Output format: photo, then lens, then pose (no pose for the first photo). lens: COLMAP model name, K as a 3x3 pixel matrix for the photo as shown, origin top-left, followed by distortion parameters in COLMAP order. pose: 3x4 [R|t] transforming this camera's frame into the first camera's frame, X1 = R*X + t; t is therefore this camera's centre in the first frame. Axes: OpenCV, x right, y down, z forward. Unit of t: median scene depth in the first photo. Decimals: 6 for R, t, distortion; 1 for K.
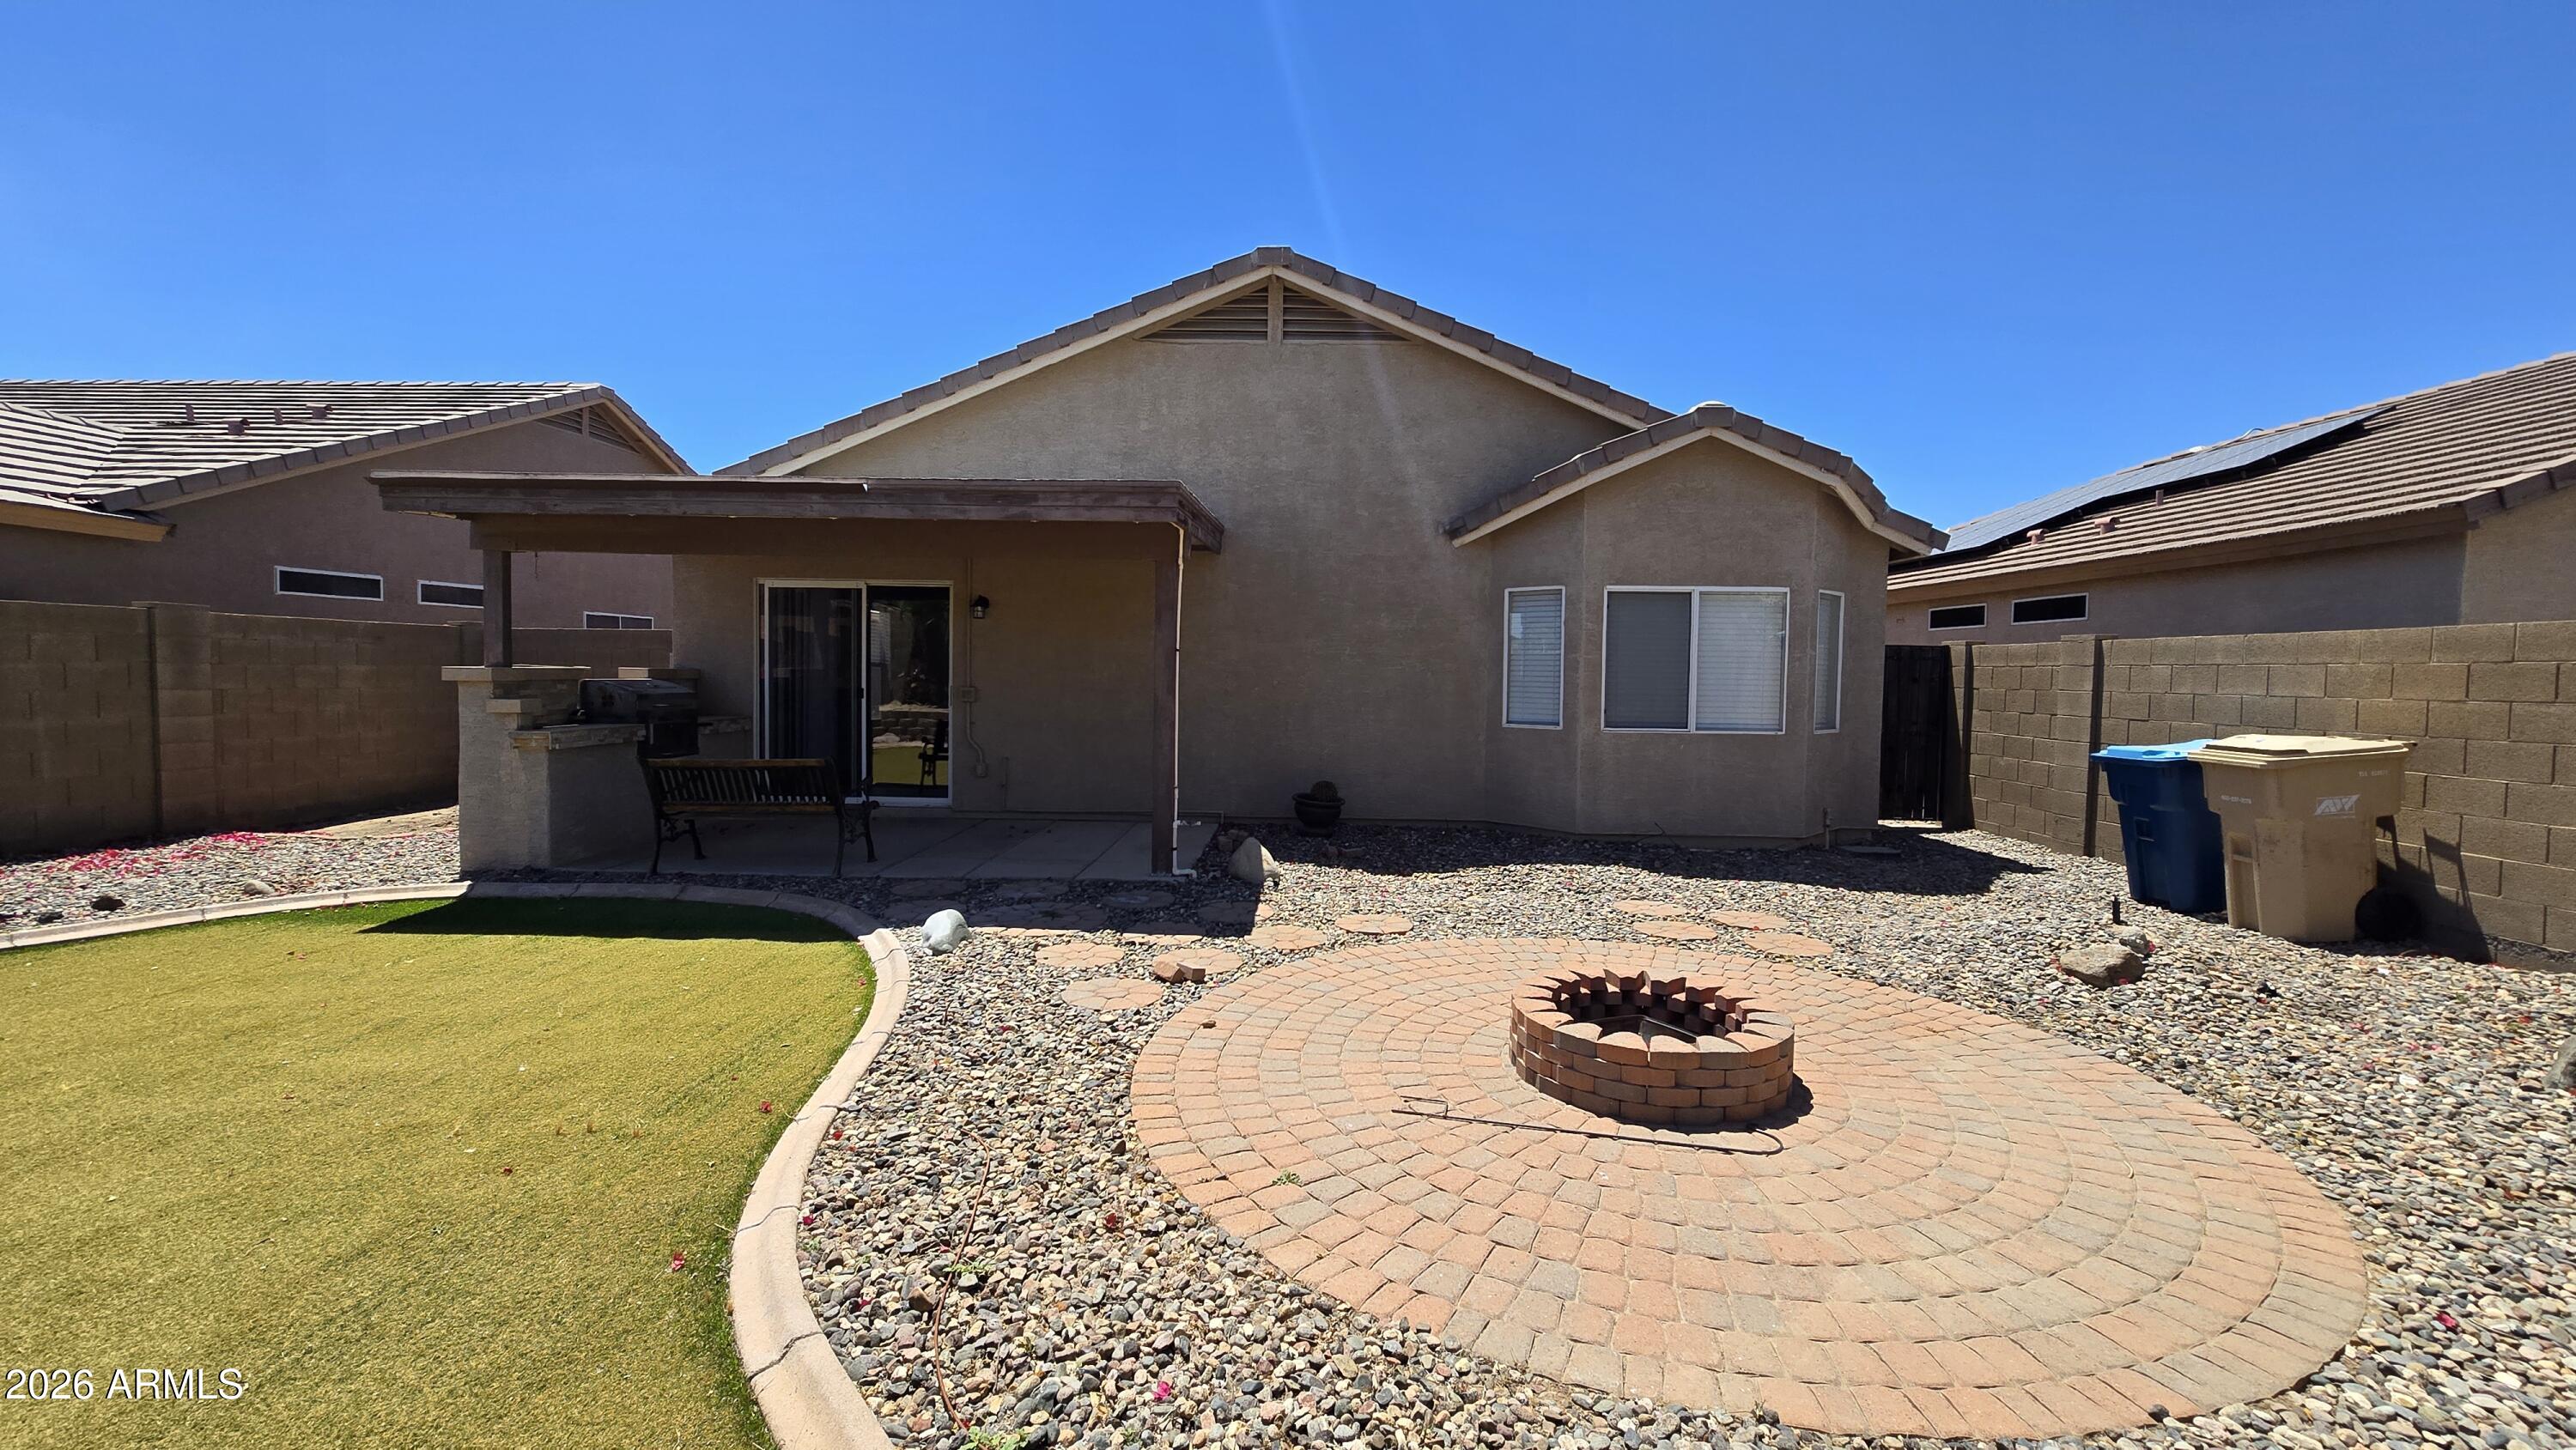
lens RADIAL K [[1050.5, 0, 1301.8], [0, 1050.5, 721.5], [0, 0, 1]] dist [-0.007597, 0.000996]
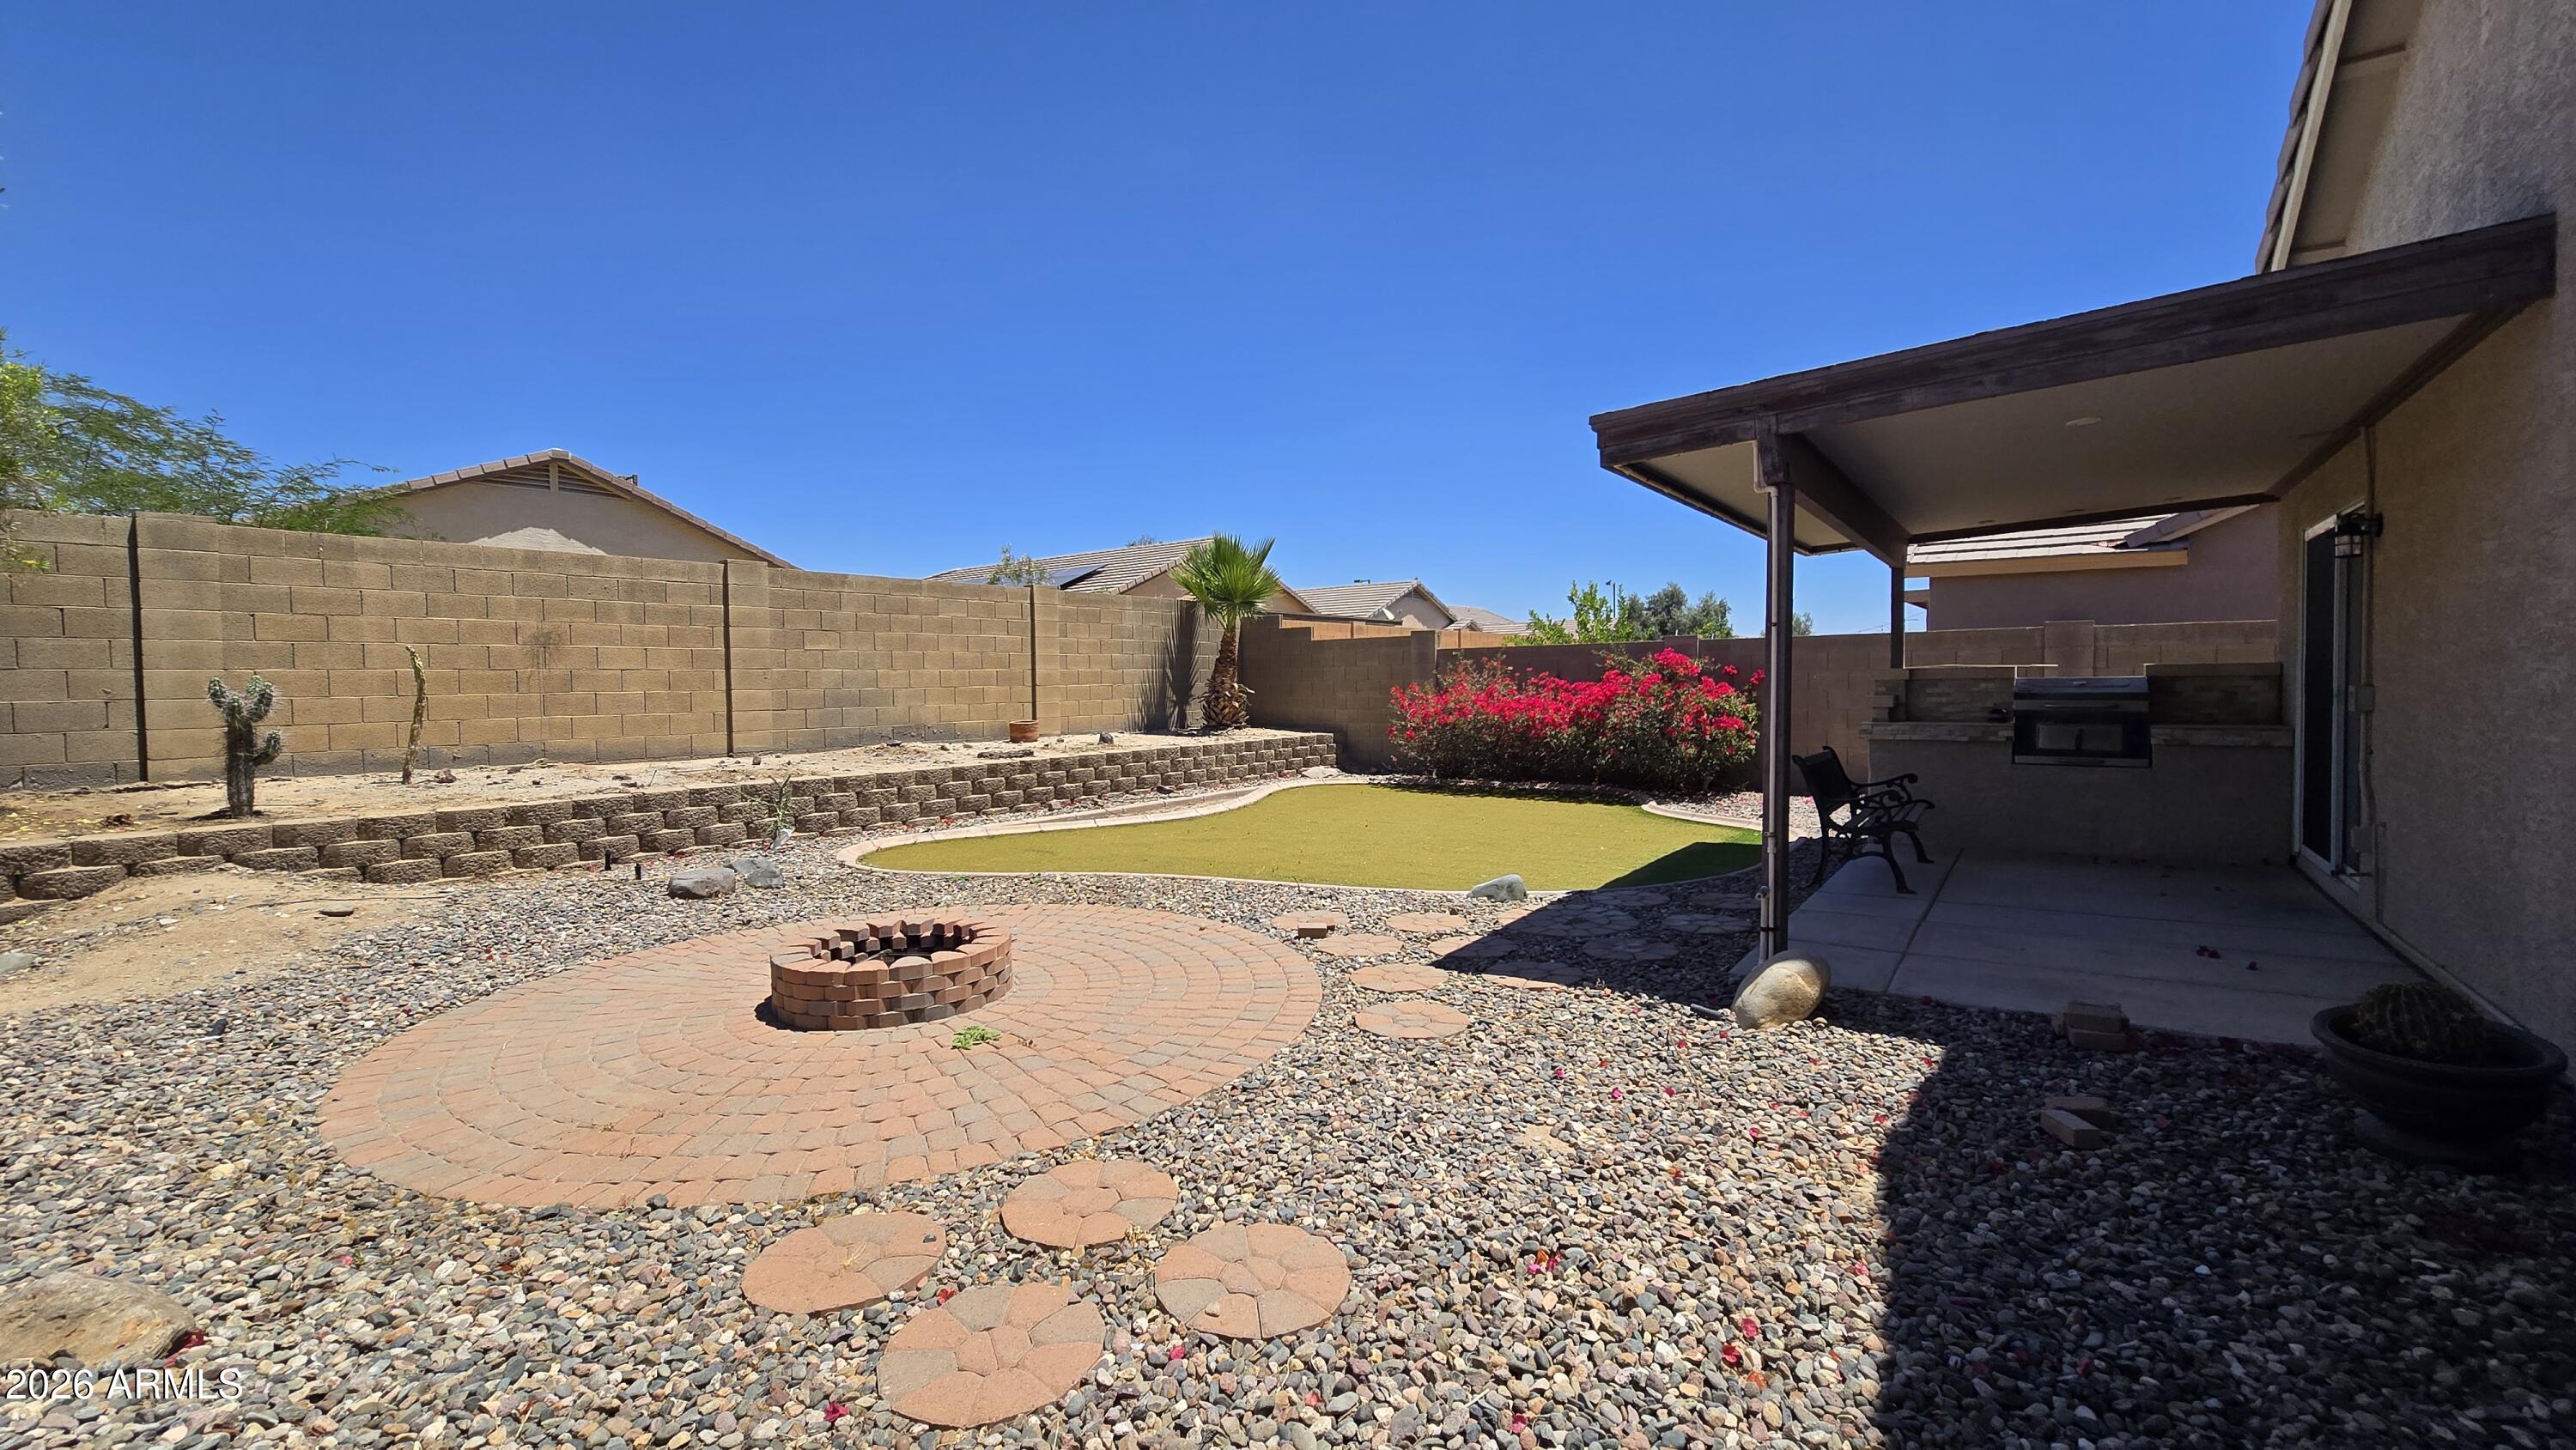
lens RADIAL K [[1050.5, 0, 1296.5], [0, 1050.5, 712.7], [0, 0, 1]] dist [-0.007597, 0.000996]
pose [[-0.564710, 0.017078, -0.825113, 0.476486], [-0.032957, 0.998522, 0.043223, -0.025715], [0.824631, 0.051601, -0.563313, 0.920812]]
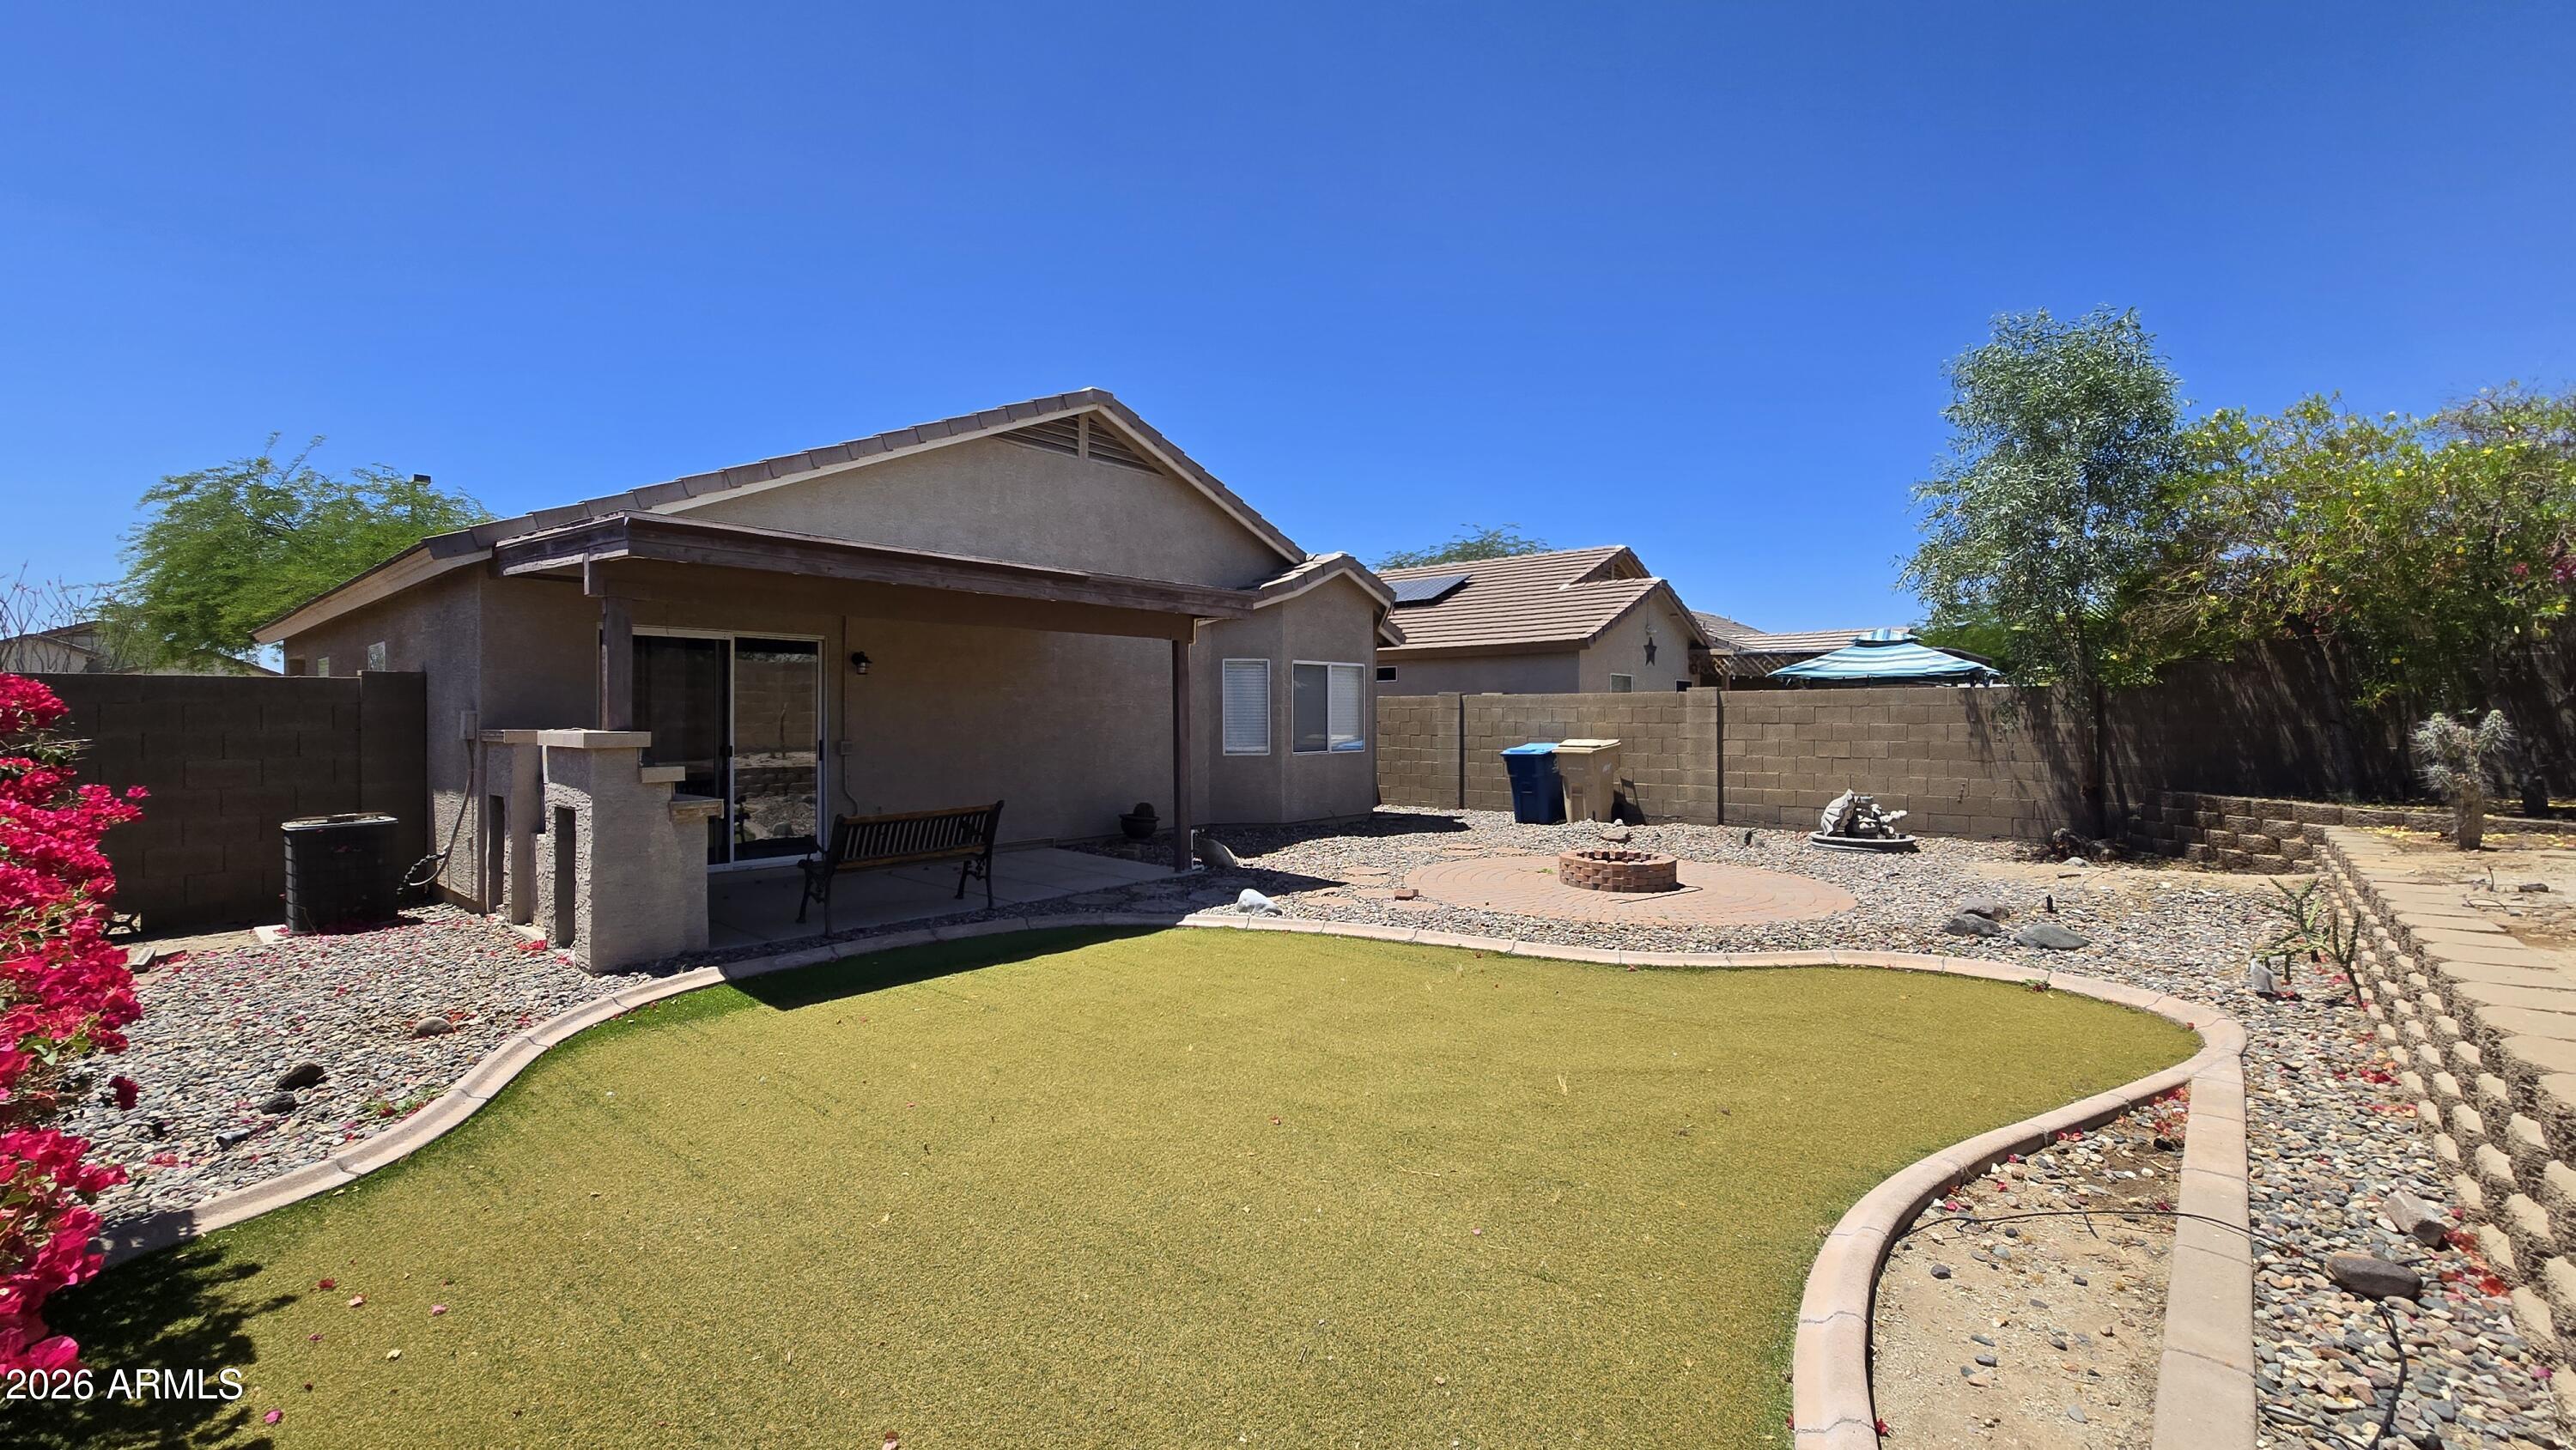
lens RADIAL K [[1050.5, 0, 1303.8], [0, 1050.5, 721.4], [0, 0, 1]] dist [-0.007597, 0.000996]
pose [[0.636764, -0.019852, 0.770803, -0.889226], [0.047755, 0.998765, -0.013728, -0.017344], [-0.769579, 0.045551, 0.636925, 0.006522]]
